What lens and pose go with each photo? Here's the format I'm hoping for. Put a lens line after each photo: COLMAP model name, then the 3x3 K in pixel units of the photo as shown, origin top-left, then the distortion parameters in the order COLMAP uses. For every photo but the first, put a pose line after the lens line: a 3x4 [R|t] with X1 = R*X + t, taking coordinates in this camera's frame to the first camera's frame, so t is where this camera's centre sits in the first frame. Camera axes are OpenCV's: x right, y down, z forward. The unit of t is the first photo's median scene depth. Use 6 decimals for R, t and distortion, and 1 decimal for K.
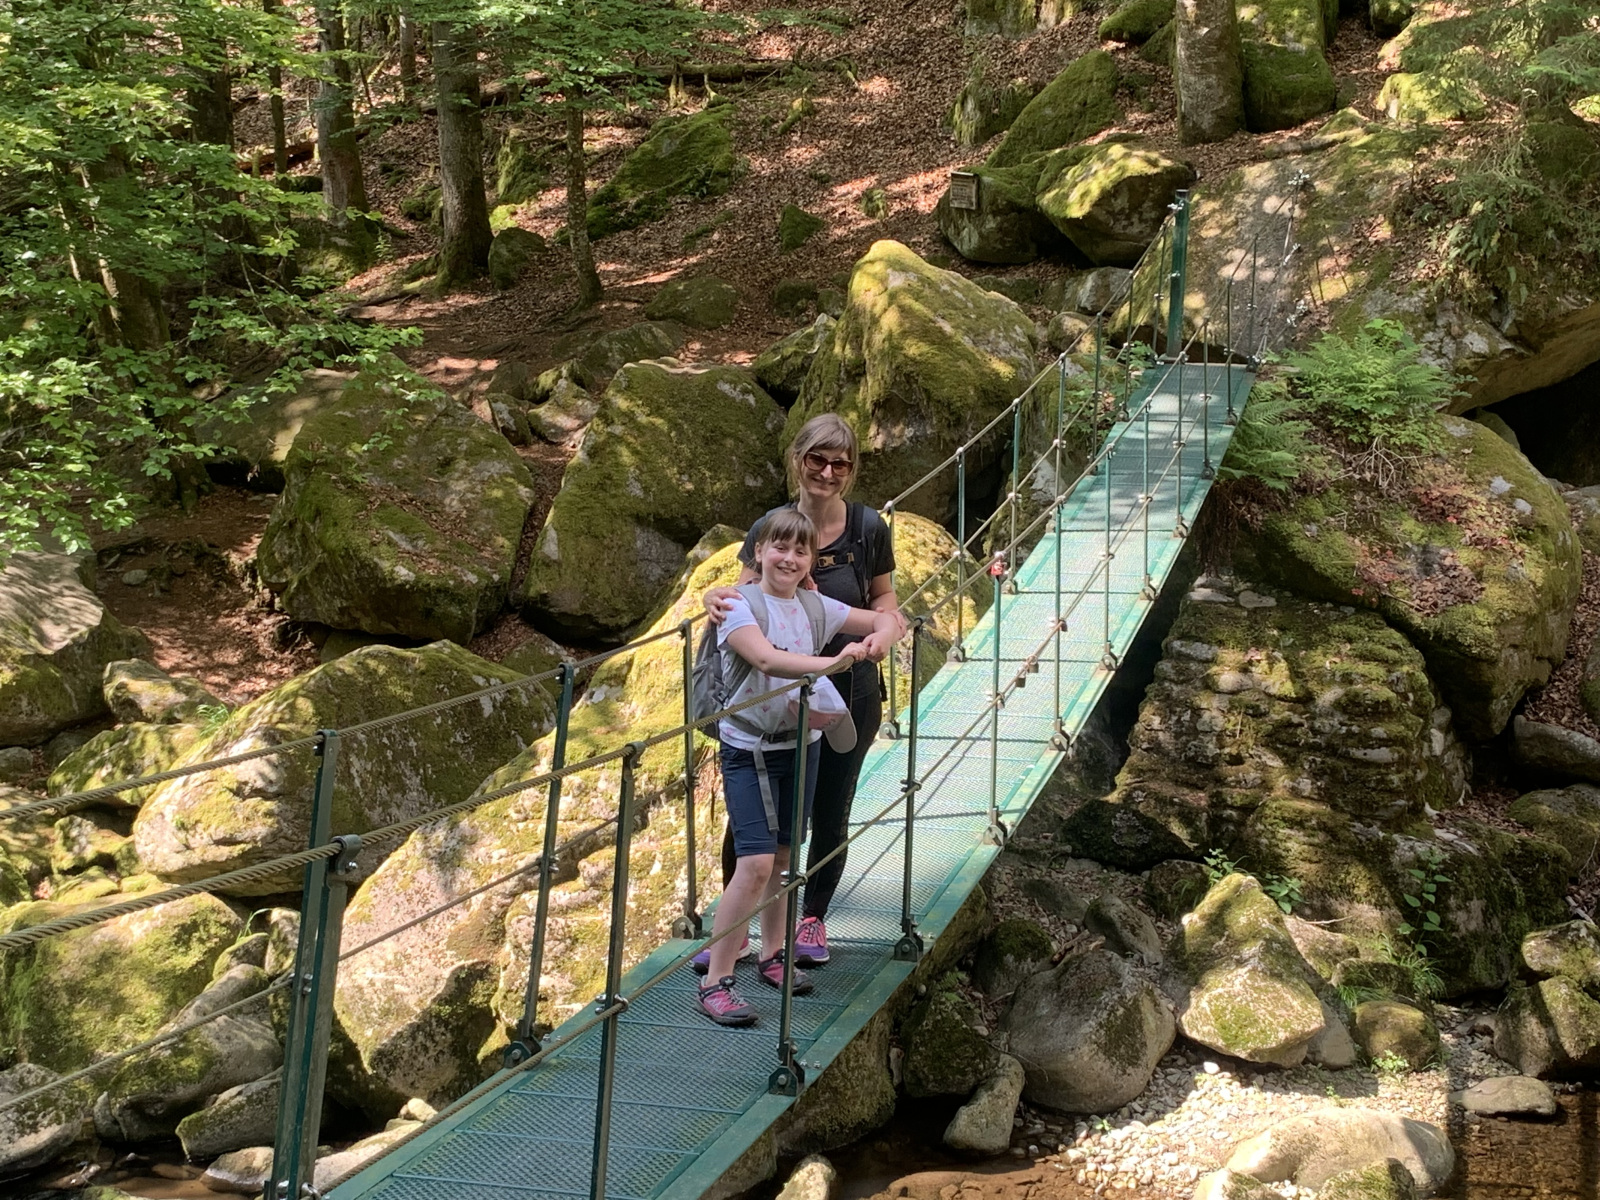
lens RADIAL K [[2270.1, 0, 800.0], [0, 2270.1, 600.0], [0, 0, 1]] dist [0.248941, -1.096520]
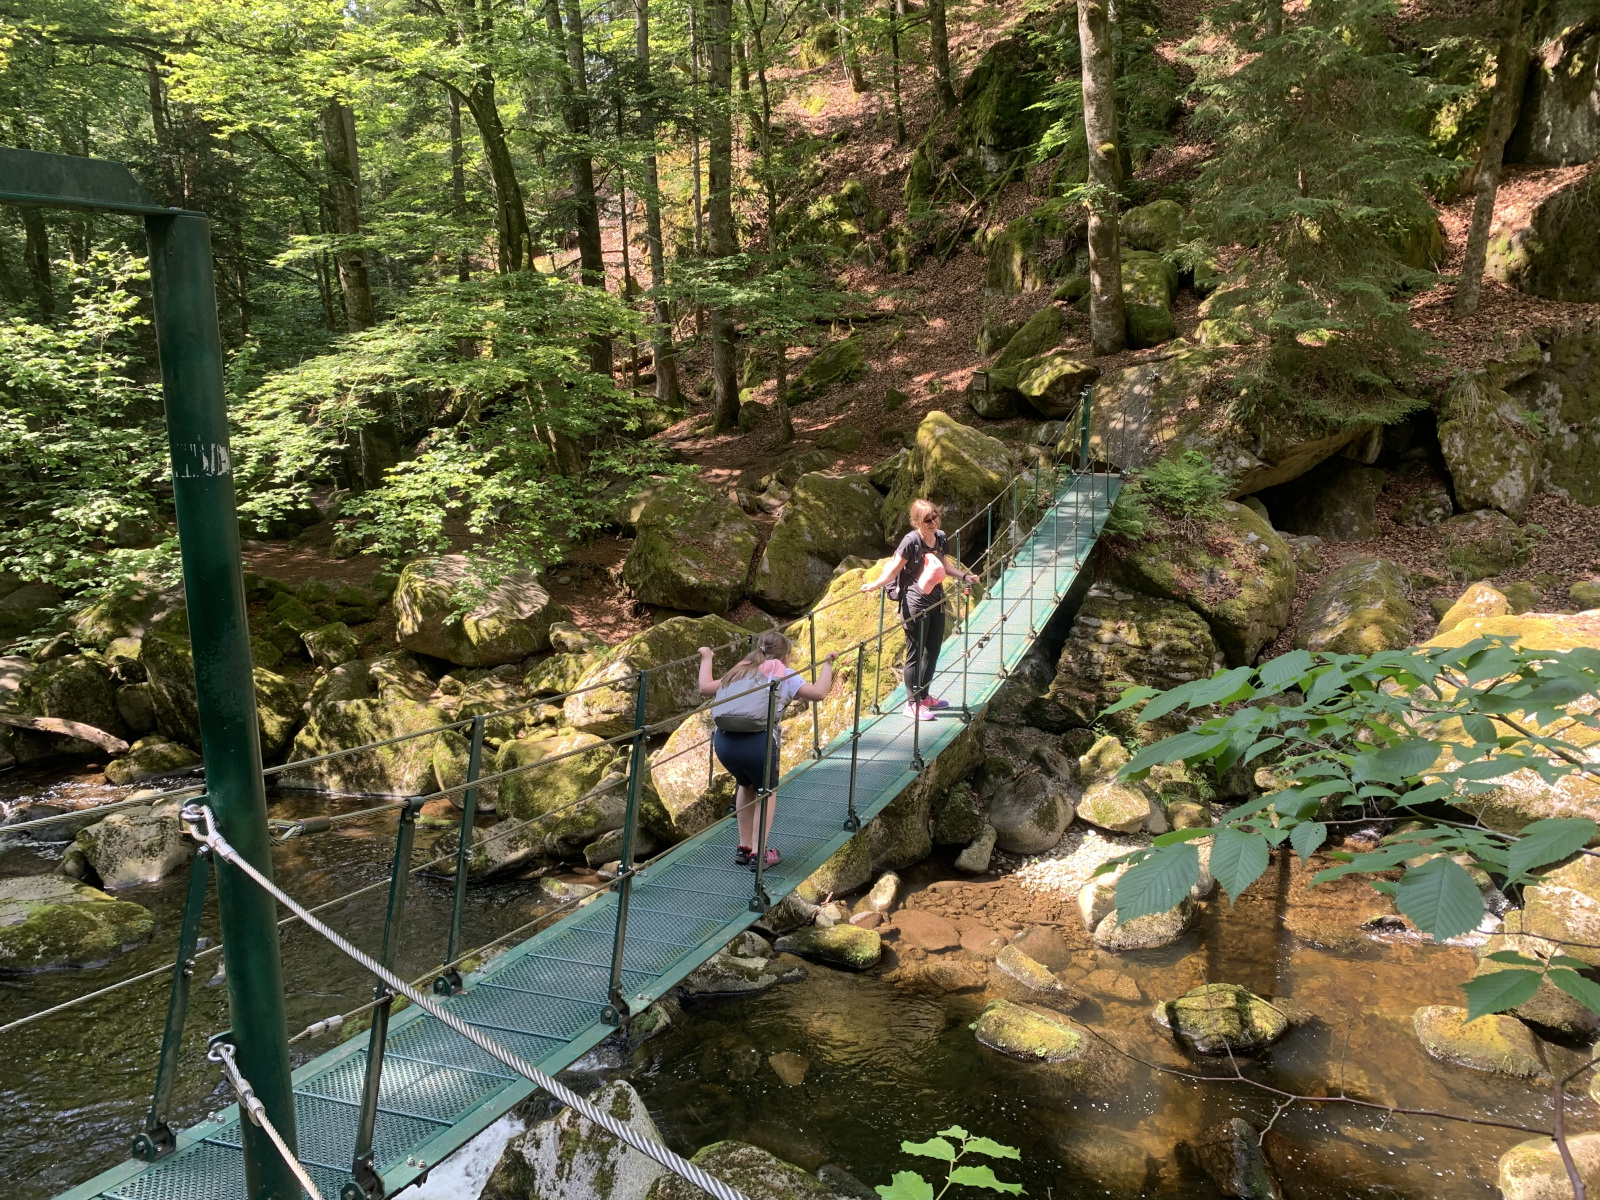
lens RADIAL K [[1284.3, 0, 800.0], [0, 1284.3, 600.0], [0, 0, 1]] dist [0.004677, -0.053599]
pose [[0.995034, 0.006043, -0.099348, 0.033954], [-0.003573, 0.999680, 0.025029, -0.023051], [0.099468, -0.024550, 0.994738, -0.116428]]
